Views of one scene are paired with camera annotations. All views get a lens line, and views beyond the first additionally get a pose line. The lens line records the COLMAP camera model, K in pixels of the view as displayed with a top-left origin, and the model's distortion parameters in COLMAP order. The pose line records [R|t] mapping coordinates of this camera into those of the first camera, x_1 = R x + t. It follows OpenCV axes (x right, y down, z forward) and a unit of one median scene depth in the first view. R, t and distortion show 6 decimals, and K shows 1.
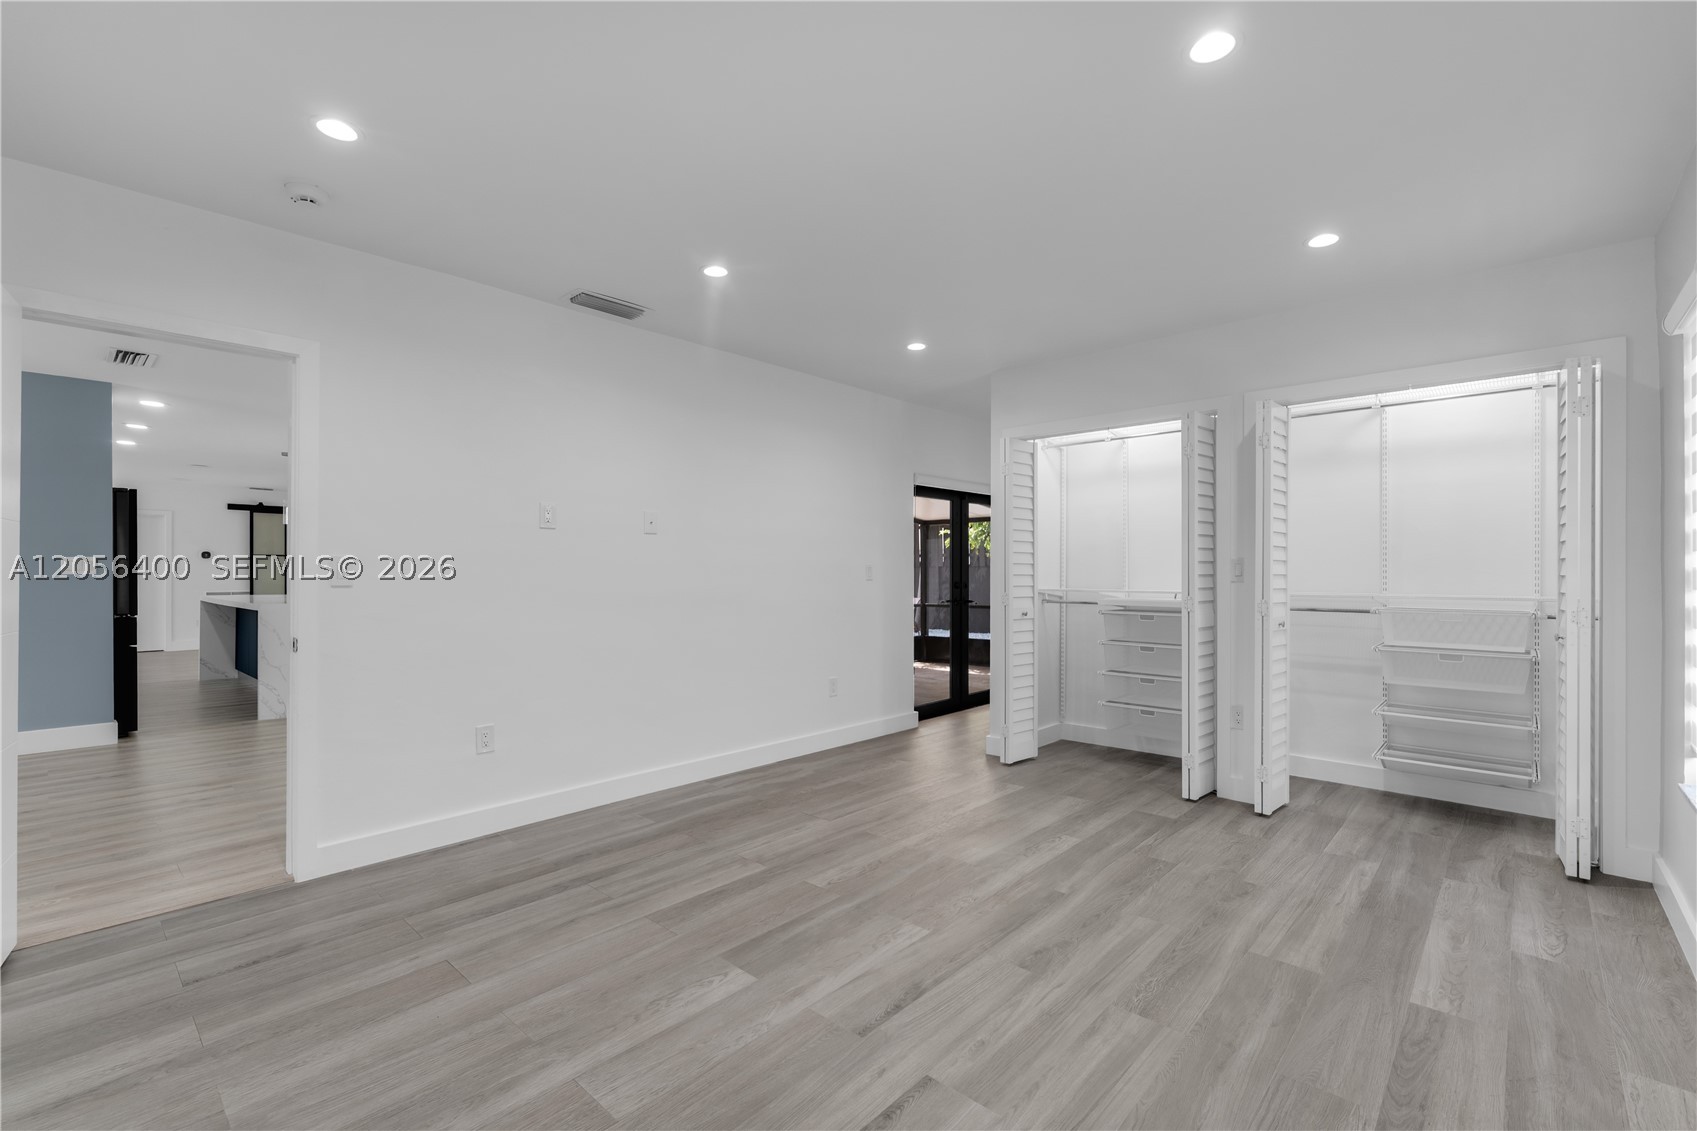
lens RADIAL K [[731.3, 0, 833.8], [0, 731.3, 569.9], [0, 0, 1]] dist [-0.004112, 0.001238]
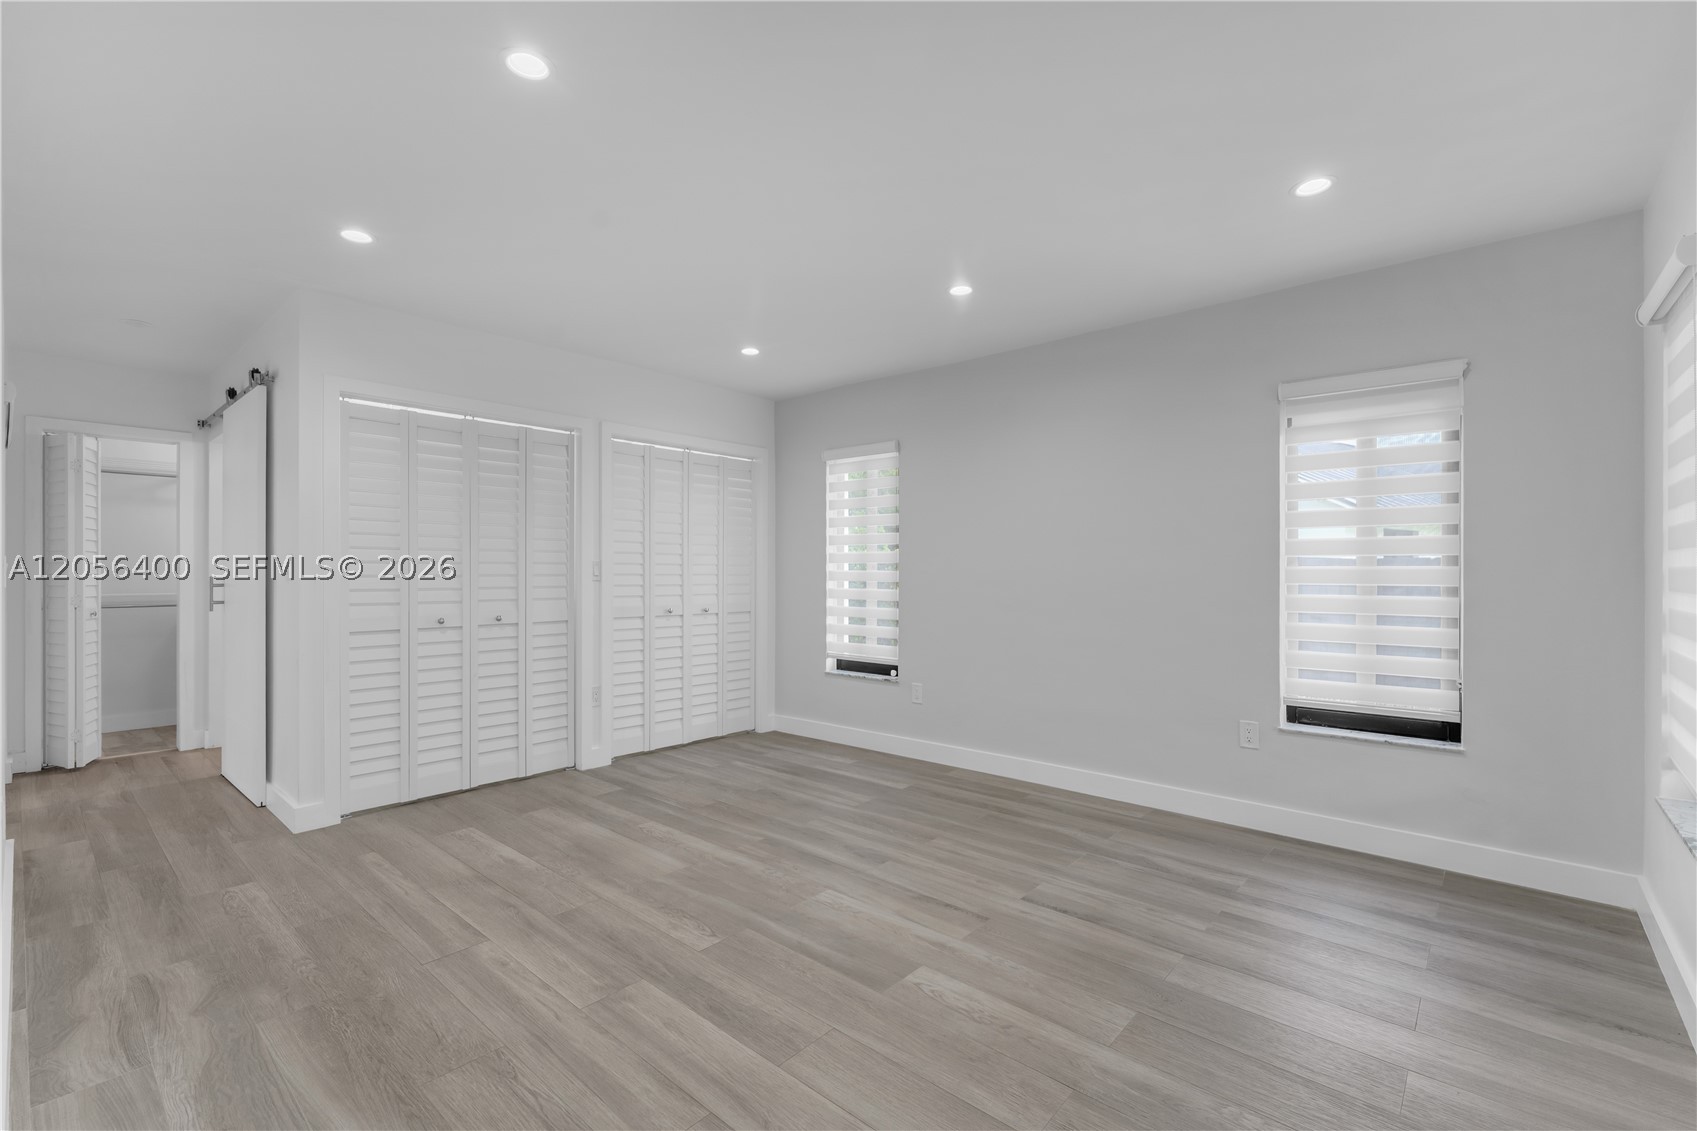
lens RADIAL K [[731.3, 0, 860.9], [0, 731.3, 566.5], [0, 0, 1]] dist [-0.004112, 0.001238]
pose [[-0.031884, 0.007402, 0.999464, -0.903946], [-0.005725, 0.999955, -0.007588, 0.004607], [-0.999475, -0.005964, -0.031840, 0.894577]]
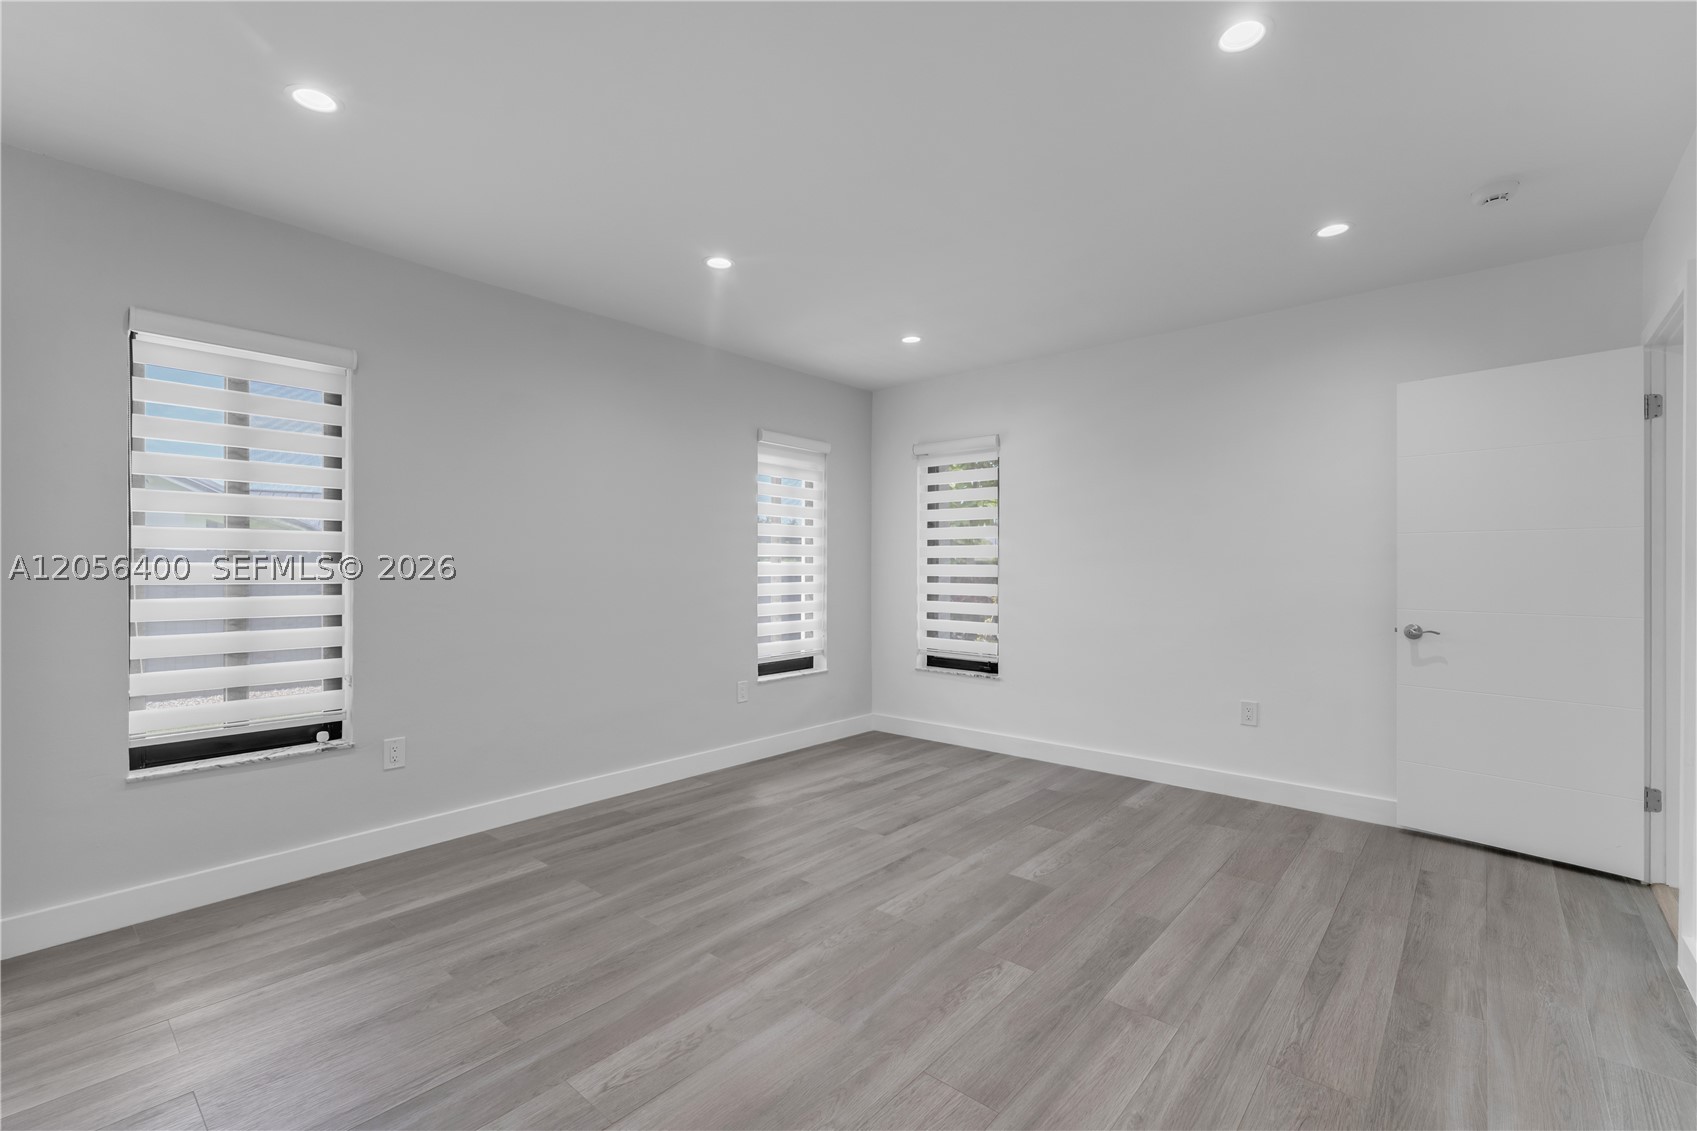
lens RADIAL K [[731.3, 0, 814.4], [0, 731.3, 580.2], [0, 0, 1]] dist [-0.004112, 0.001238]
pose [[-0.999999, -0.001131, -0.000896, 0.201189], [-0.001142, 0.999916, 0.012933, 0.005938], [0.000882, 0.012934, -0.999916, 1.853316]]
